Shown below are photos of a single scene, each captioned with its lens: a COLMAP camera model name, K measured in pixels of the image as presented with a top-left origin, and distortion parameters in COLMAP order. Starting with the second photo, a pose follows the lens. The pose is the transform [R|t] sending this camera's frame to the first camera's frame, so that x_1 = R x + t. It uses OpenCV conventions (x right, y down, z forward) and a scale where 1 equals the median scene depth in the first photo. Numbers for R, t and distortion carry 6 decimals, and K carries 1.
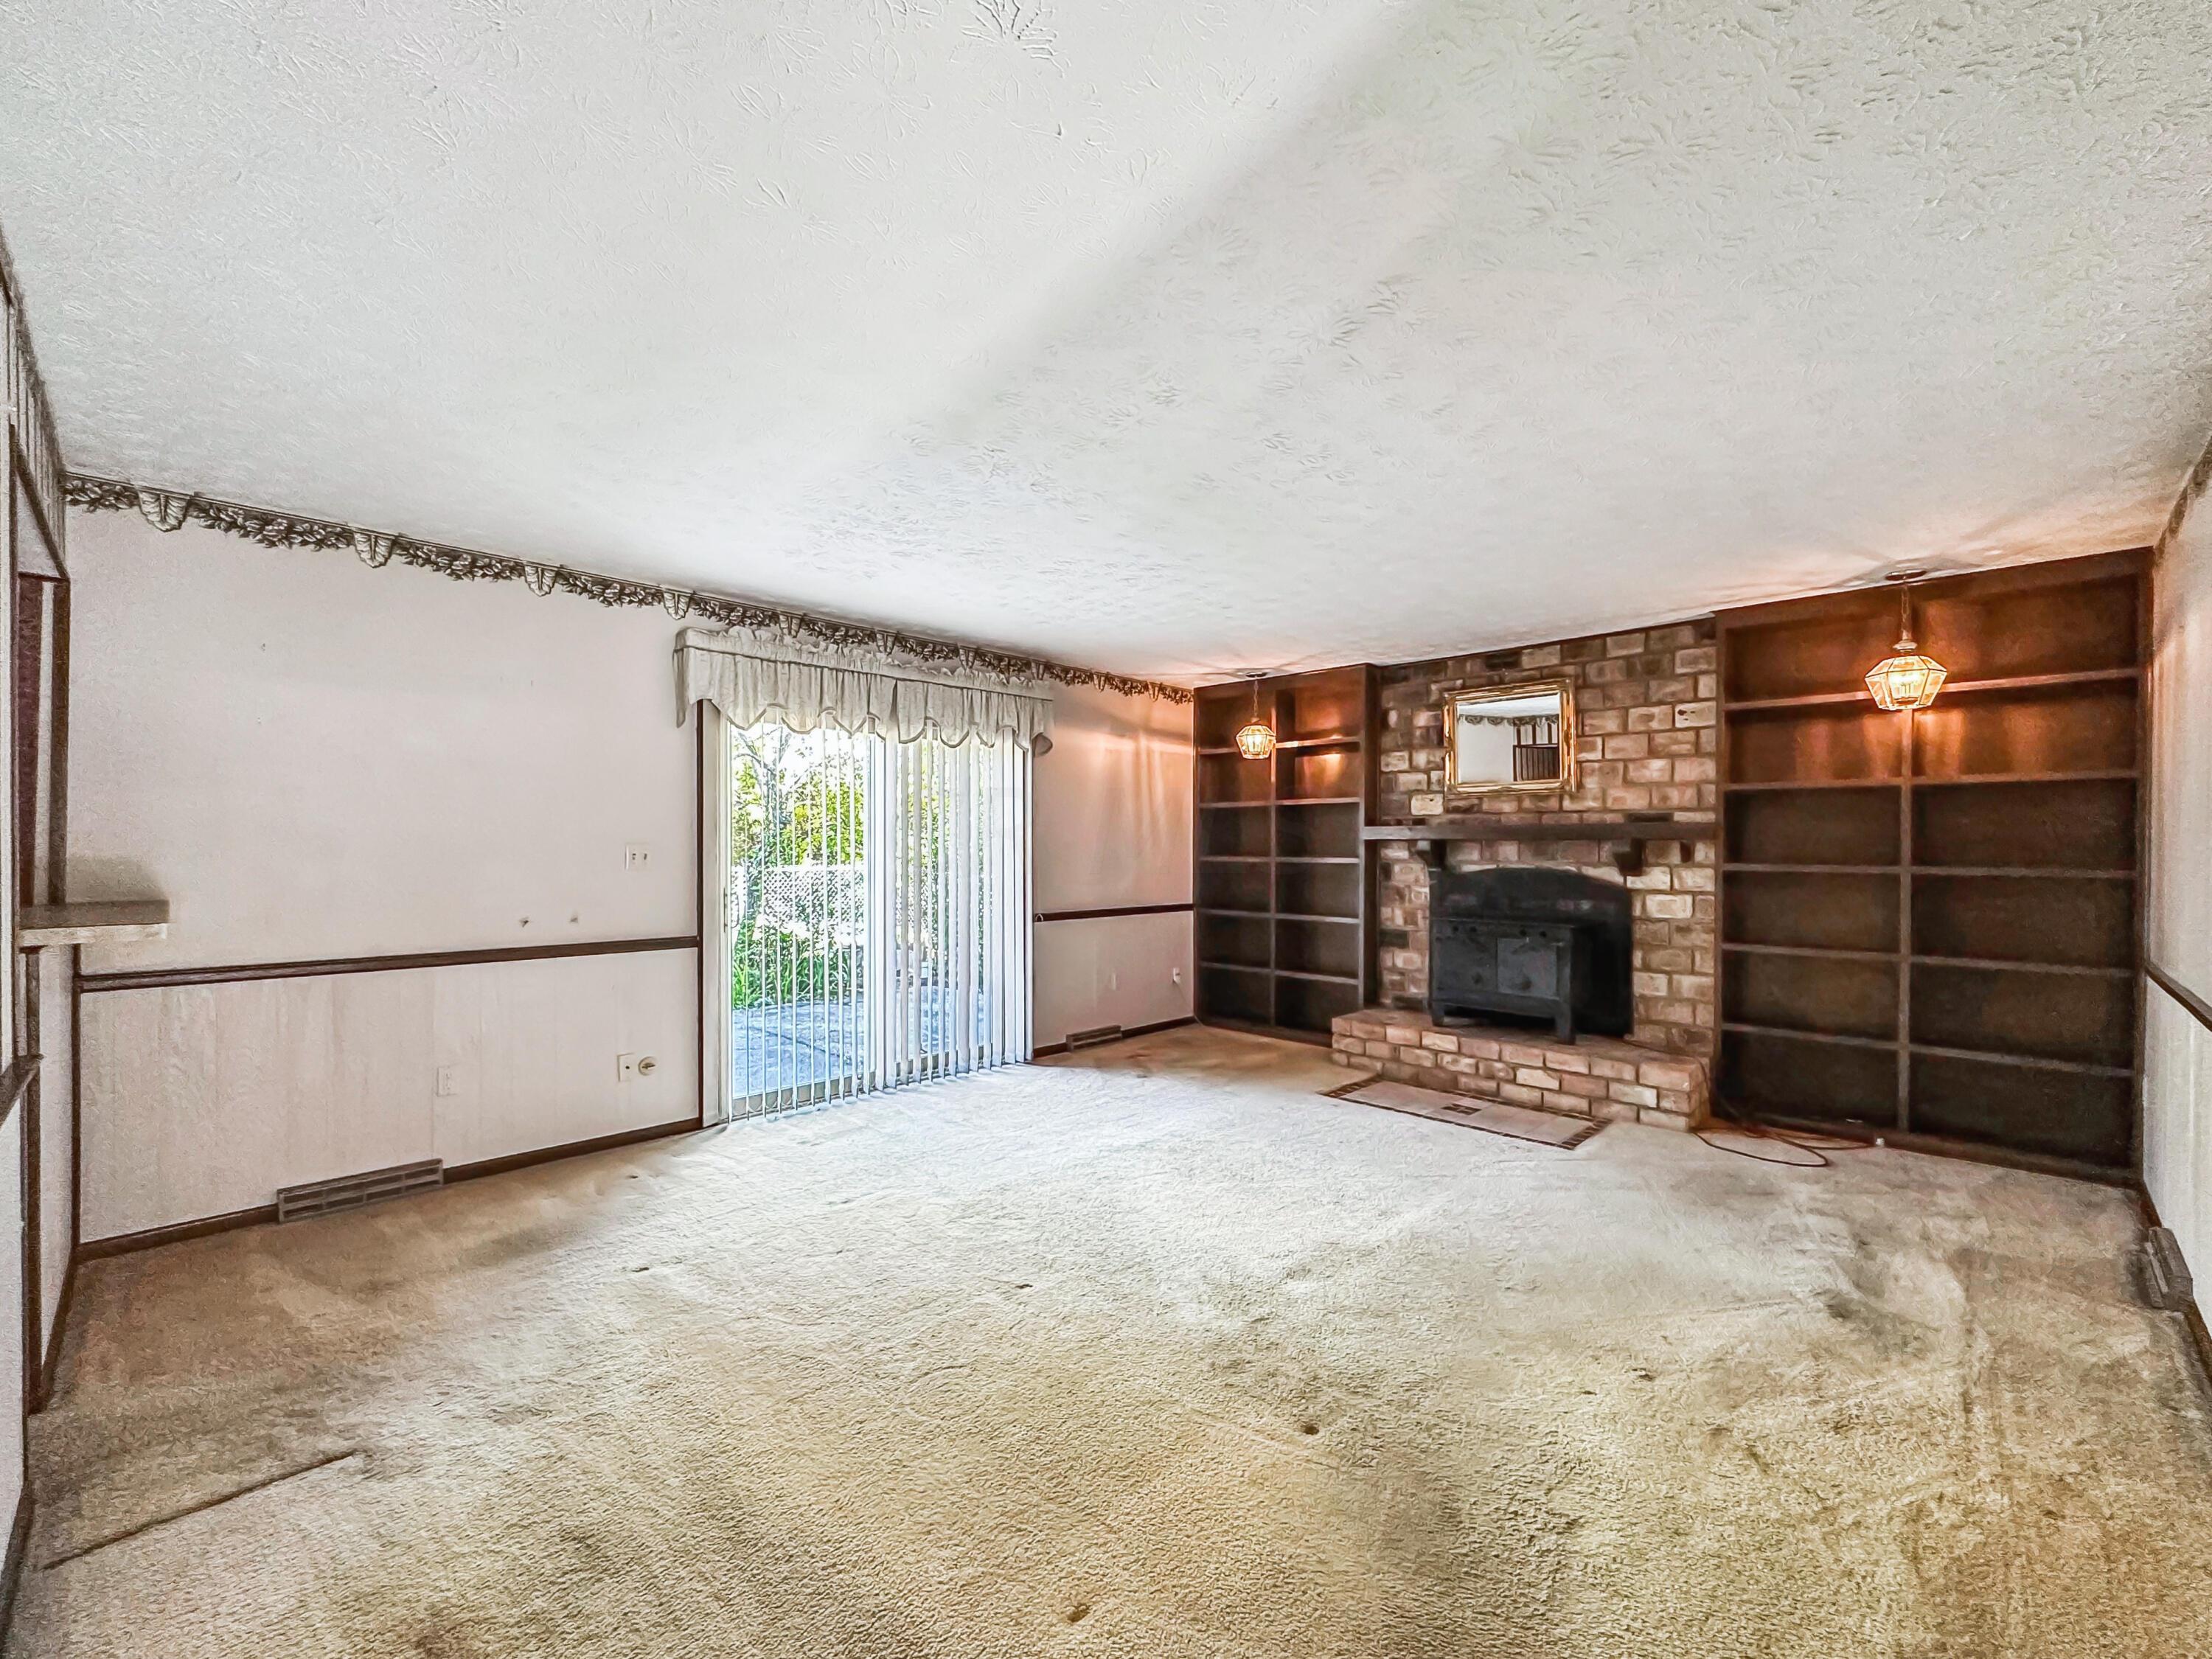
lens RADIAL K [[907.9, 0, 1104.7], [0, 907.9, 853.5], [0, 0, 1]] dist [-0.008827, 0.000217]
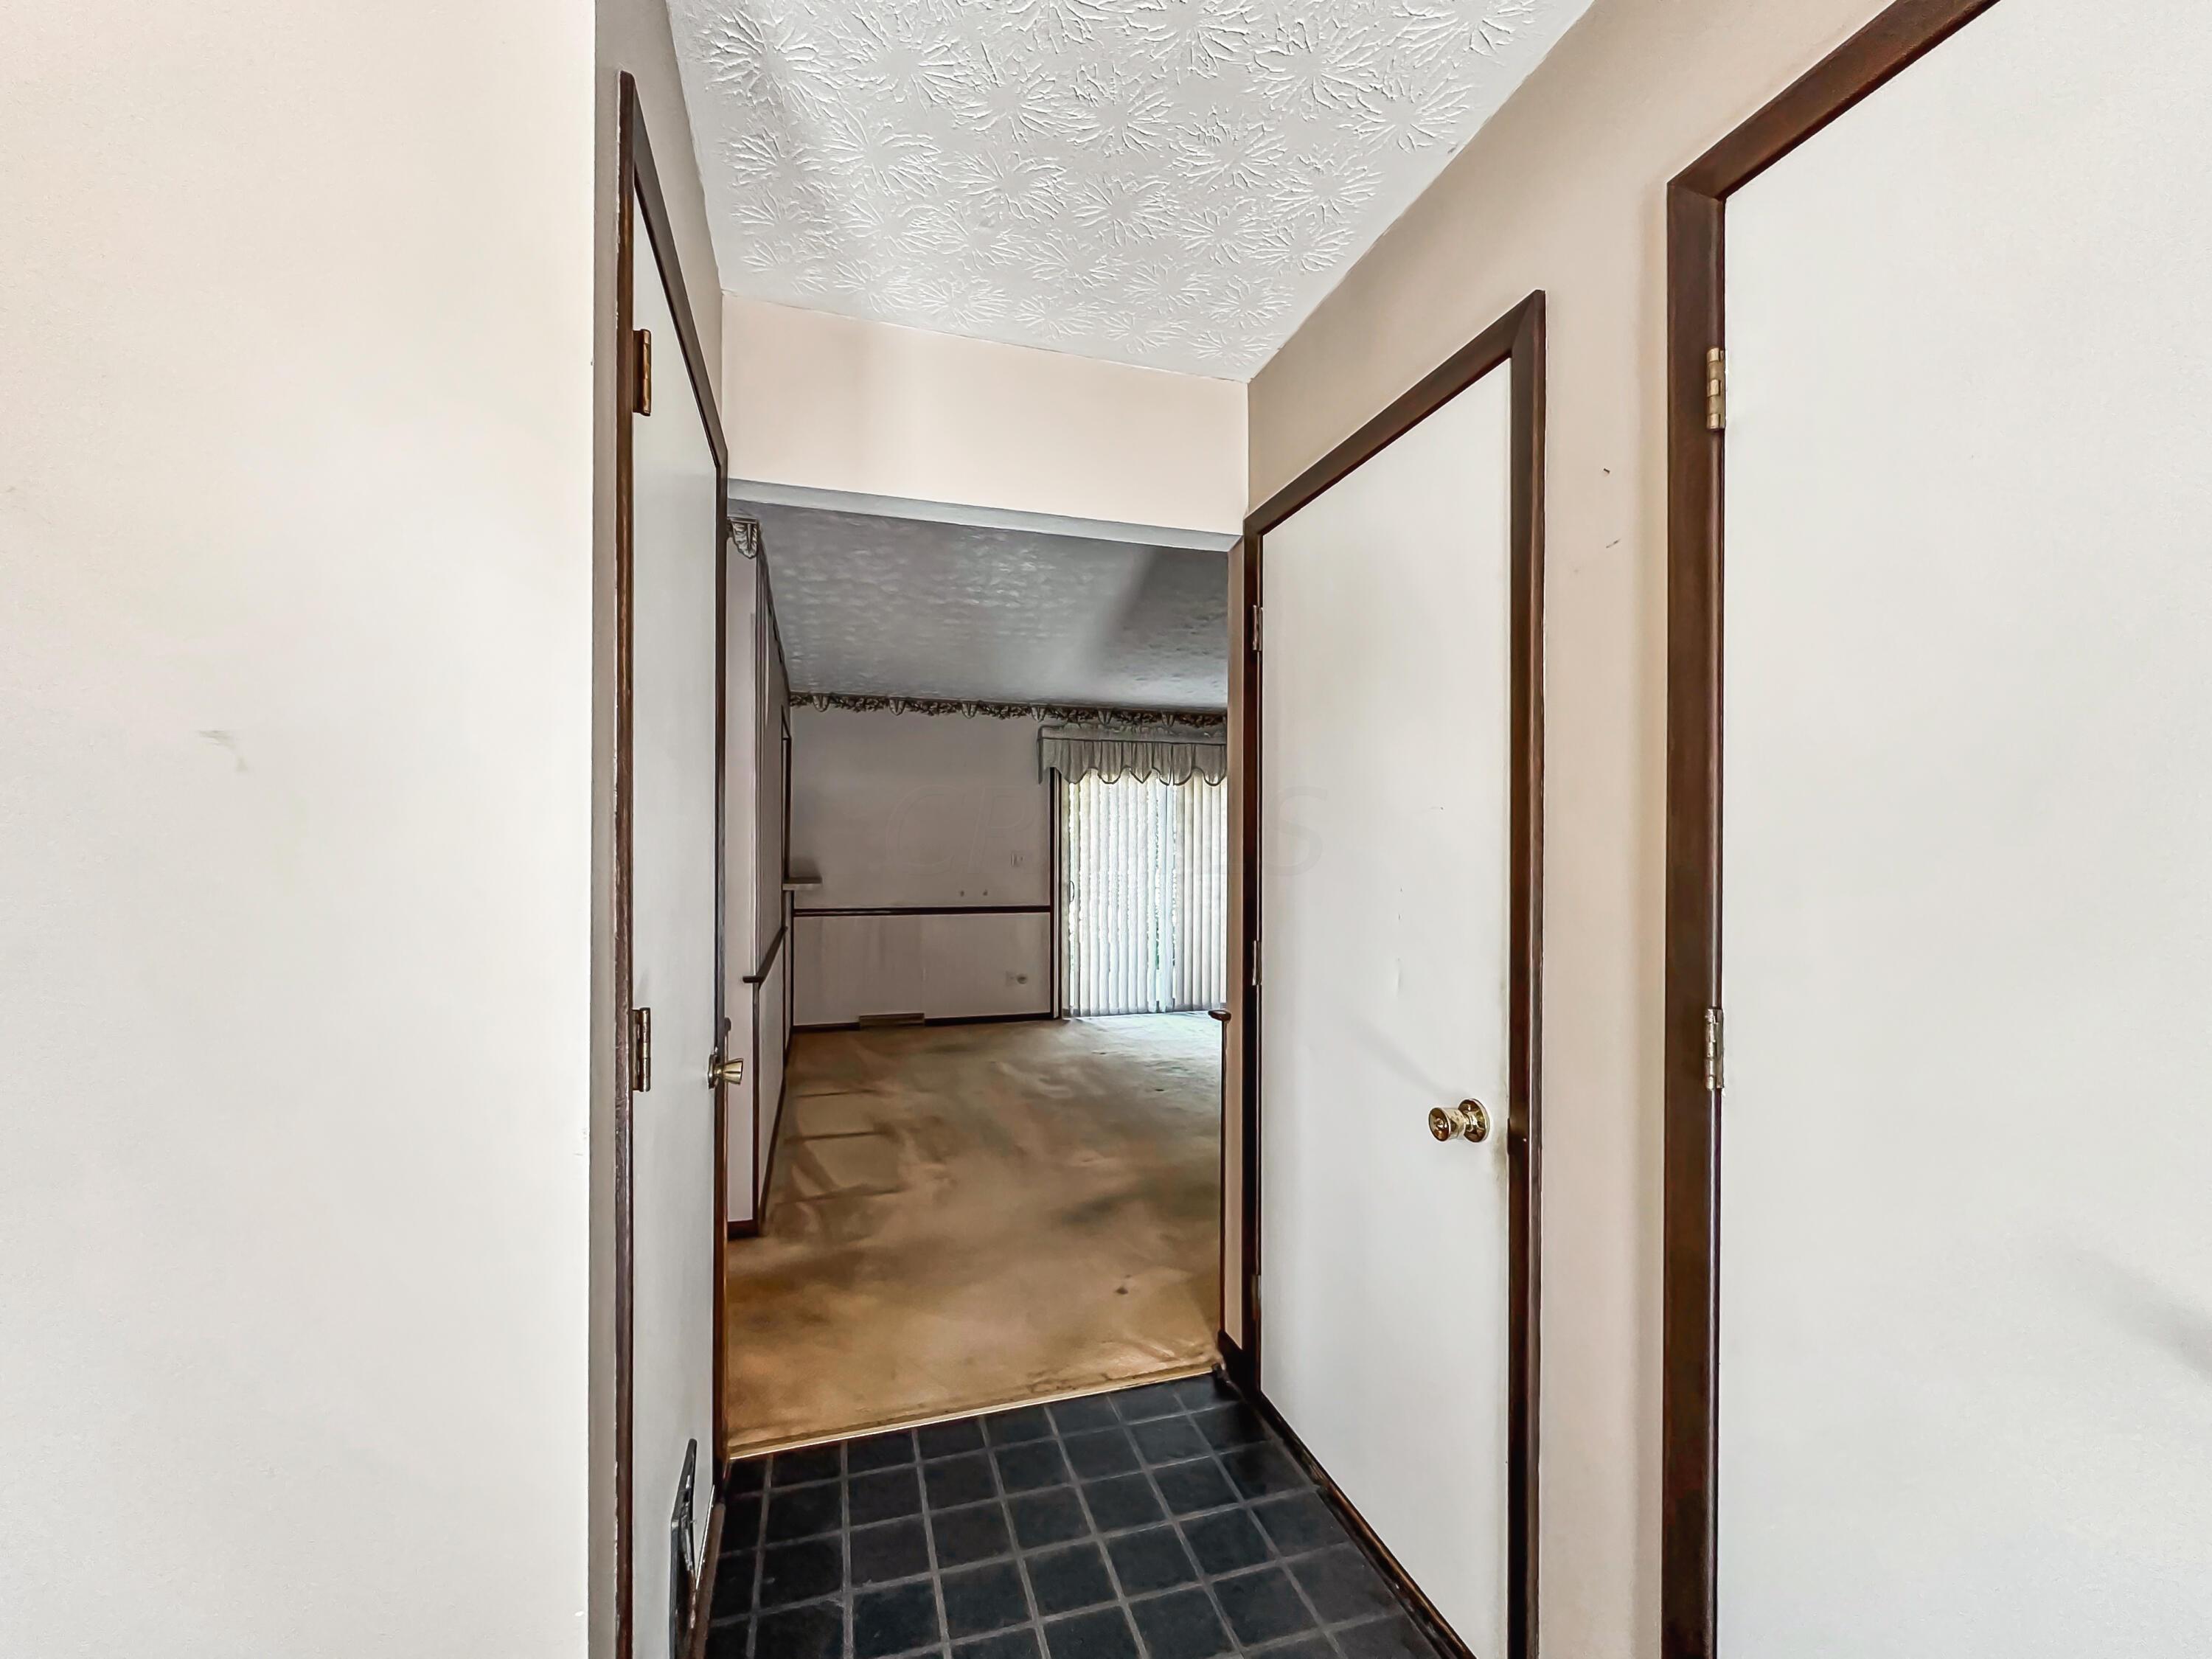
lens RADIAL K [[907.9, 0, 1104.7], [0, 907.9, 853.5], [0, 0, 1]] dist [-0.008827, 0.000217]
pose [[0.874963, 0.003077, -0.484179, 0.551128], [-0.004755, 0.999986, -0.002238, -0.003319], [0.484166, 0.004260, 0.874966, -0.524044]]
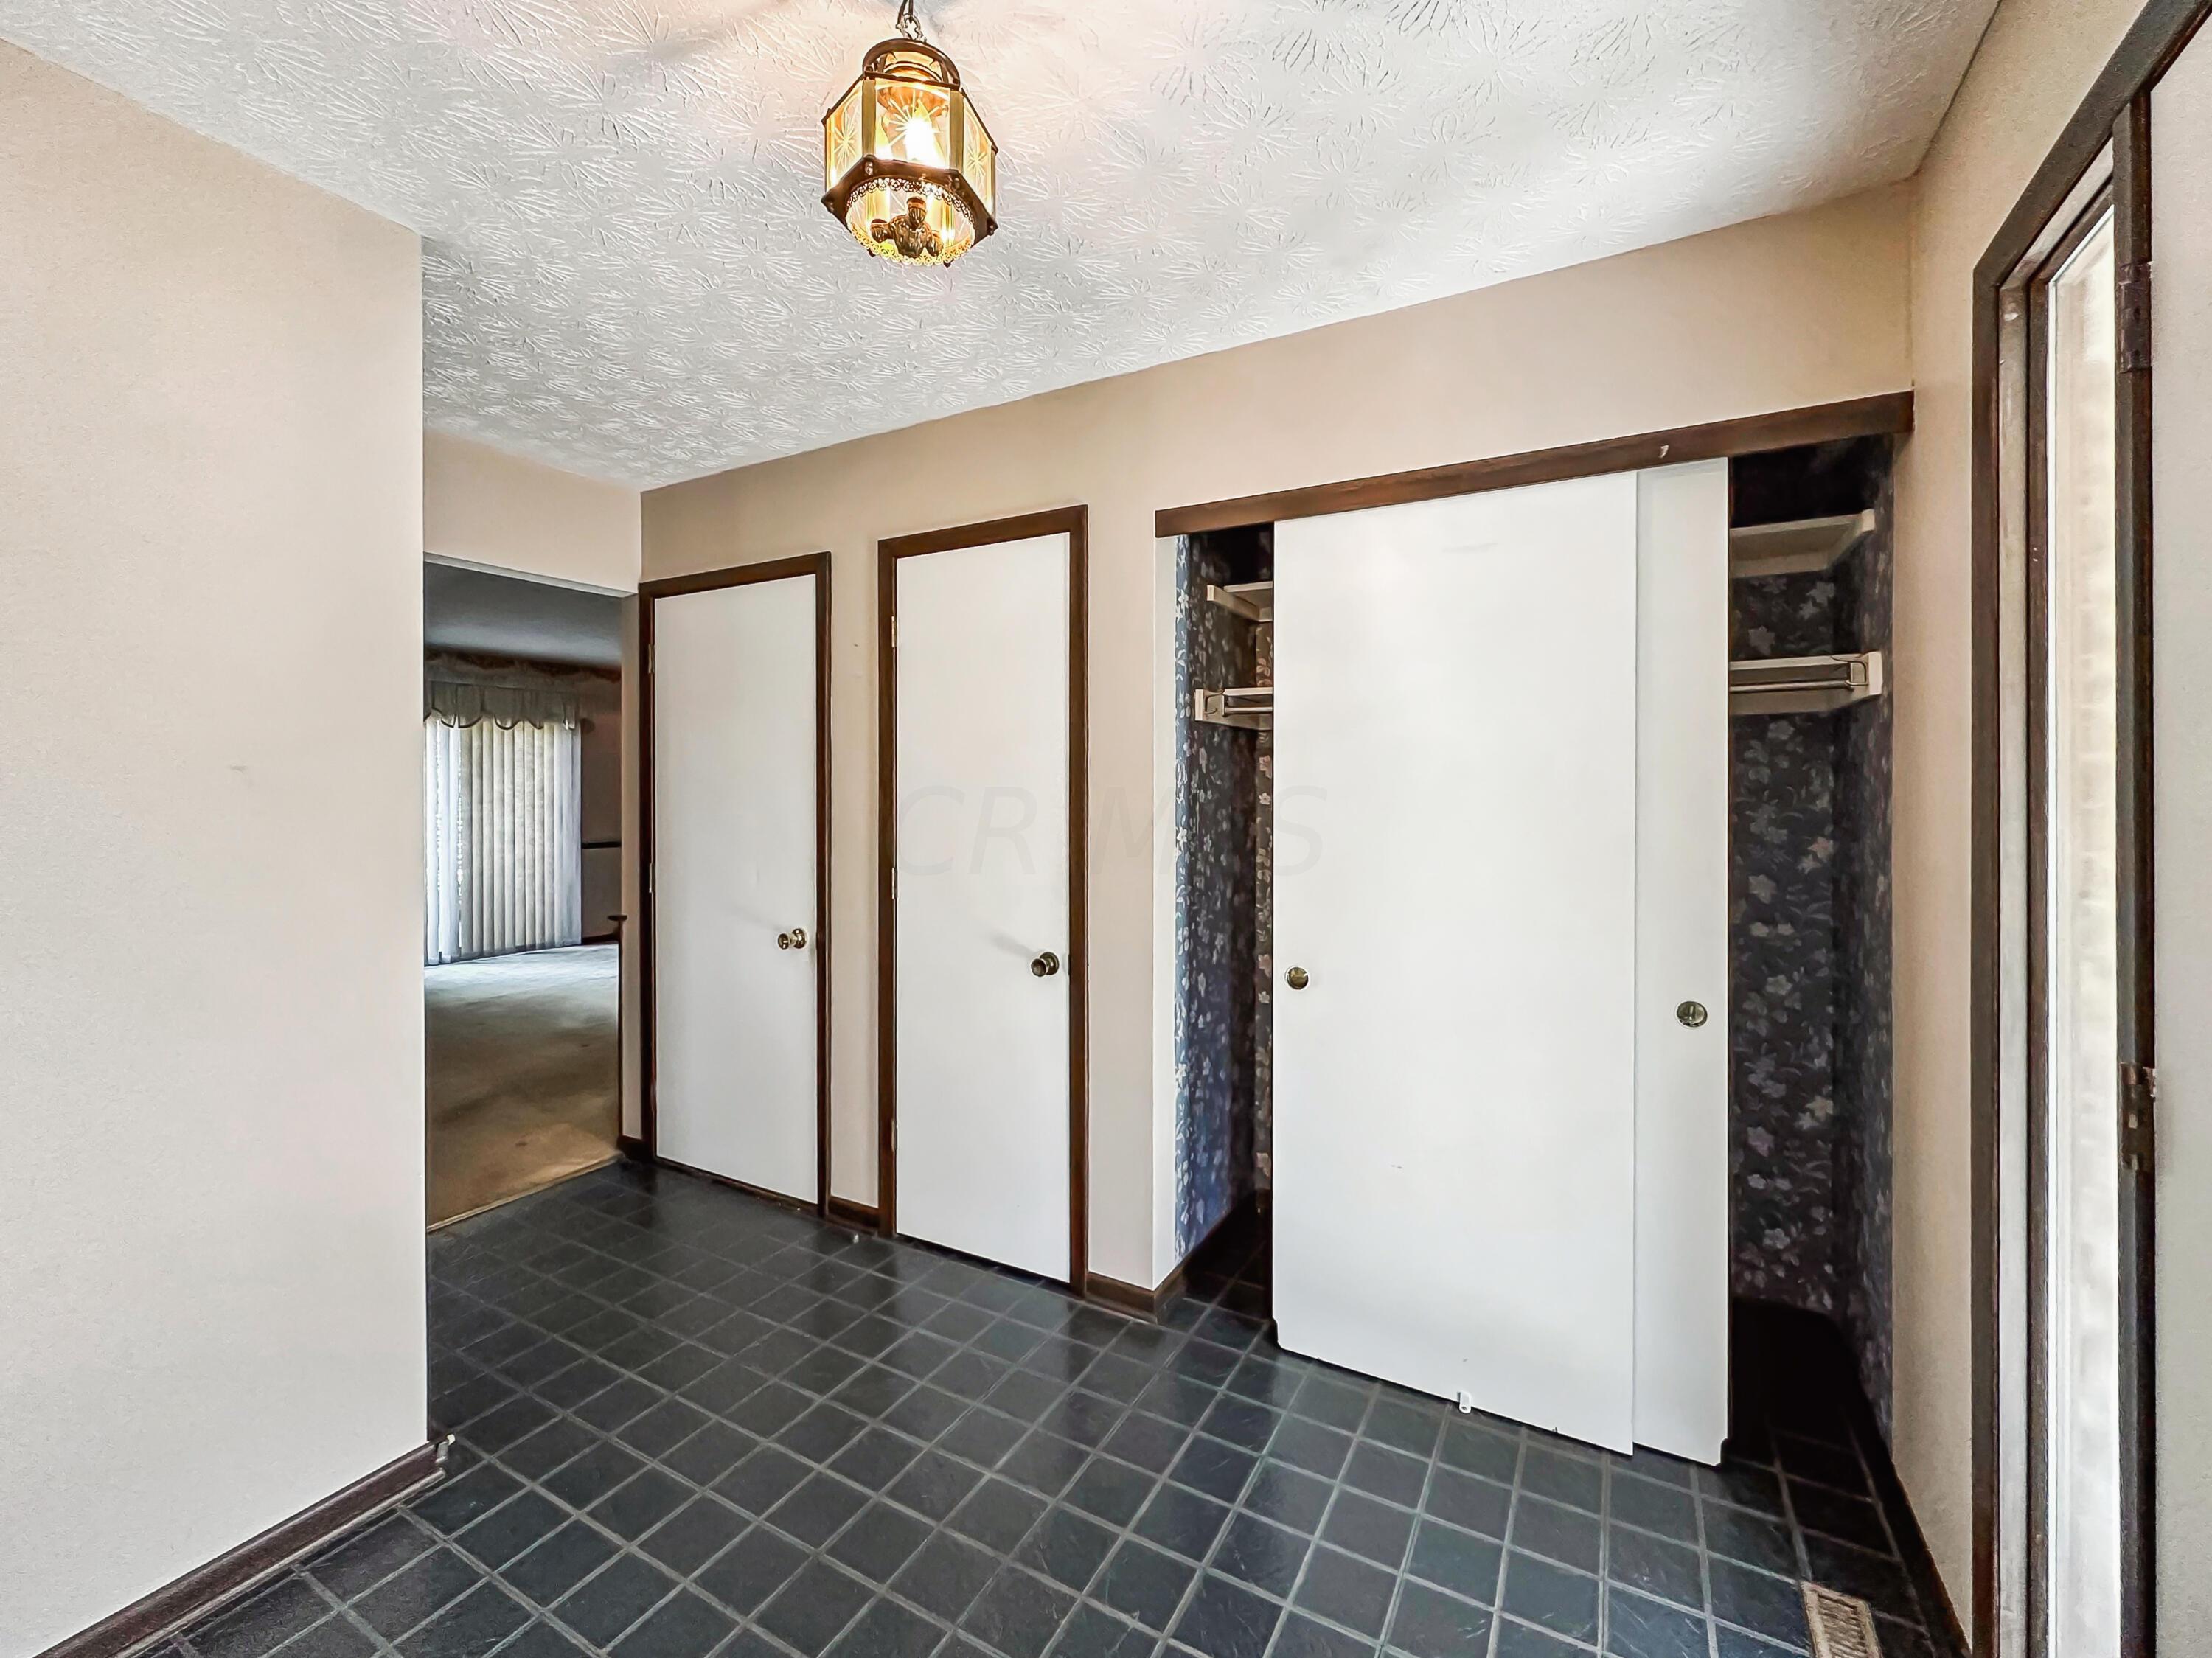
lens RADIAL K [[936.3, 0, 1111.9], [0, 936.3, 808.0], [0, 0, 1]] dist [0.001506, 0.000086]
pose [[0.967725, 0.000628, 0.252008, 0.561118], [-0.004140, 0.999902, 0.013406, -0.020150], [-0.251975, -0.014017, 0.967632, -1.005313]]
